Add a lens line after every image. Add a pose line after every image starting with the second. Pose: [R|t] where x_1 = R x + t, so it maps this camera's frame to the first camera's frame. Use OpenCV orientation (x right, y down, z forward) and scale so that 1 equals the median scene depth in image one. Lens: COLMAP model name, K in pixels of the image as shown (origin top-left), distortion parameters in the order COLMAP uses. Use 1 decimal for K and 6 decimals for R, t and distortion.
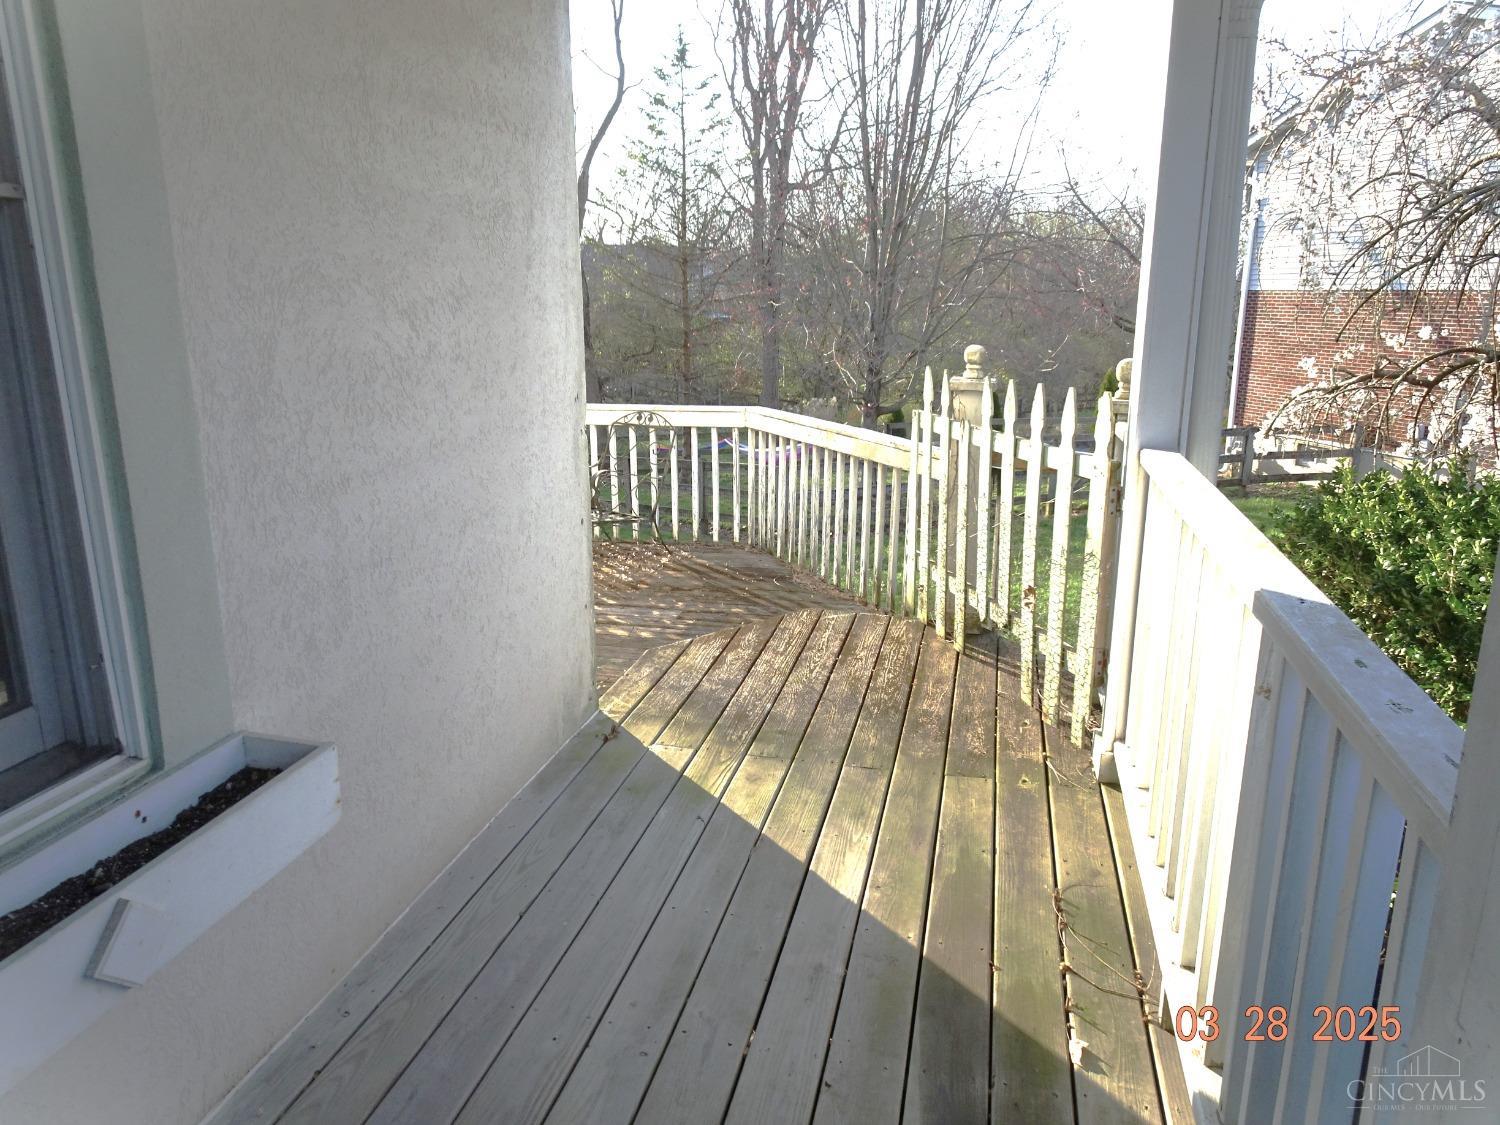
lens RADIAL K [[1058.8, 0, 757.4], [0, 1058.8, 550.0], [0, 0, 1]] dist [-0.000977, 0.001062]
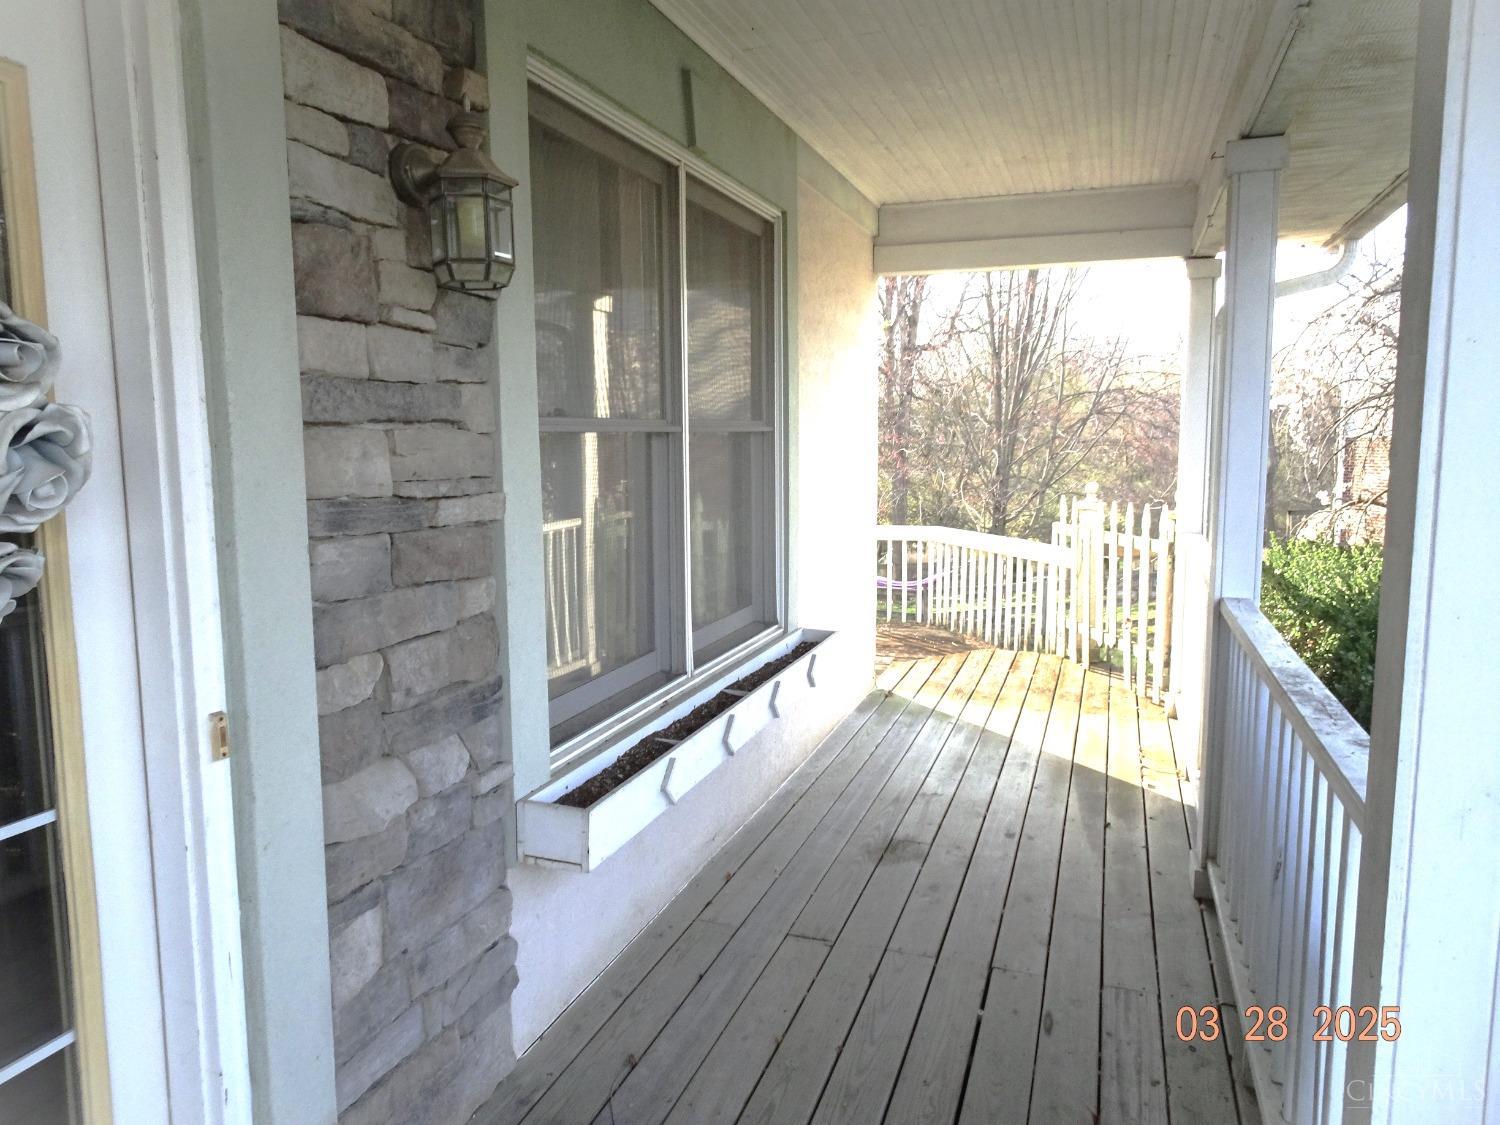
lens RADIAL K [[1058.8, 0, 752.8], [0, 1058.8, 561.1], [0, 0, 1]] dist [-0.000977, 0.001062]
pose [[0.994129, 0.007782, -0.107921, -0.137529], [-0.020923, 0.992411, -0.121175, 0.134965], [0.106159, 0.122721, 0.986747, -0.650101]]
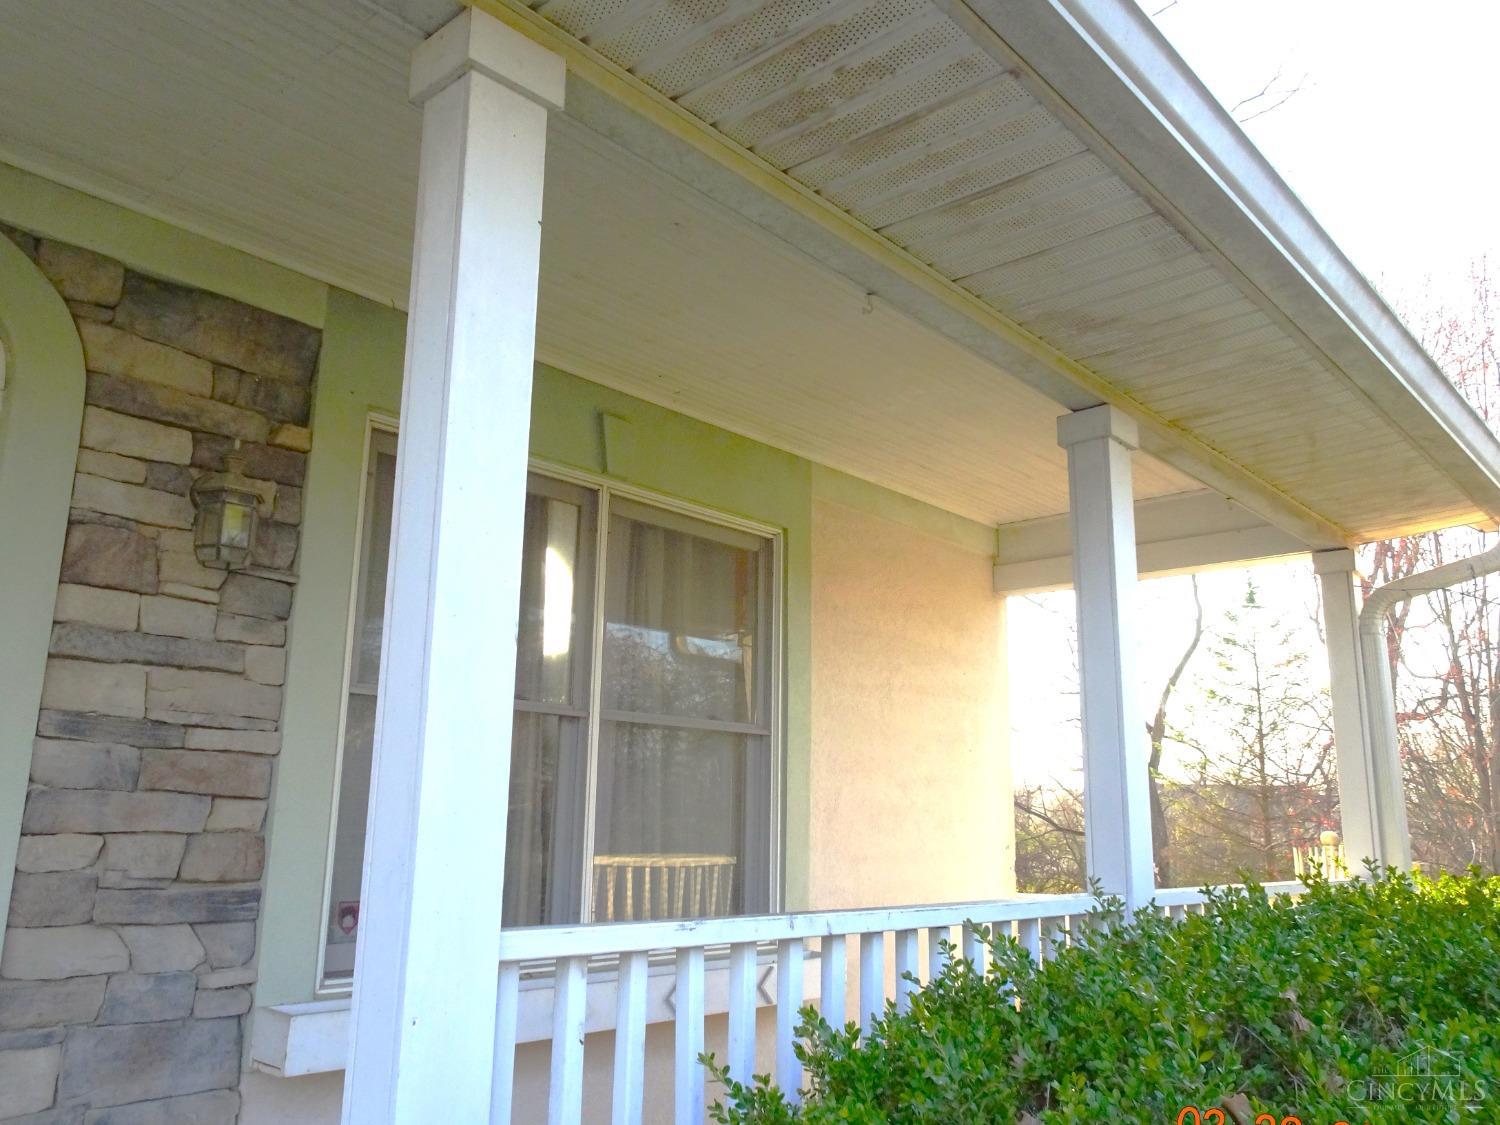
lens RADIAL K [[1186.4, 0, 756.2], [0, 1186.4, 561.2], [0, 0, 1]] dist [0.011529, -0.008211]
pose [[0.873287, -0.093482, -0.478153, 0.316109], [-0.132552, 0.898812, -0.417813, 0.215104], [0.468828, 0.428251, 0.772530, -0.620046]]
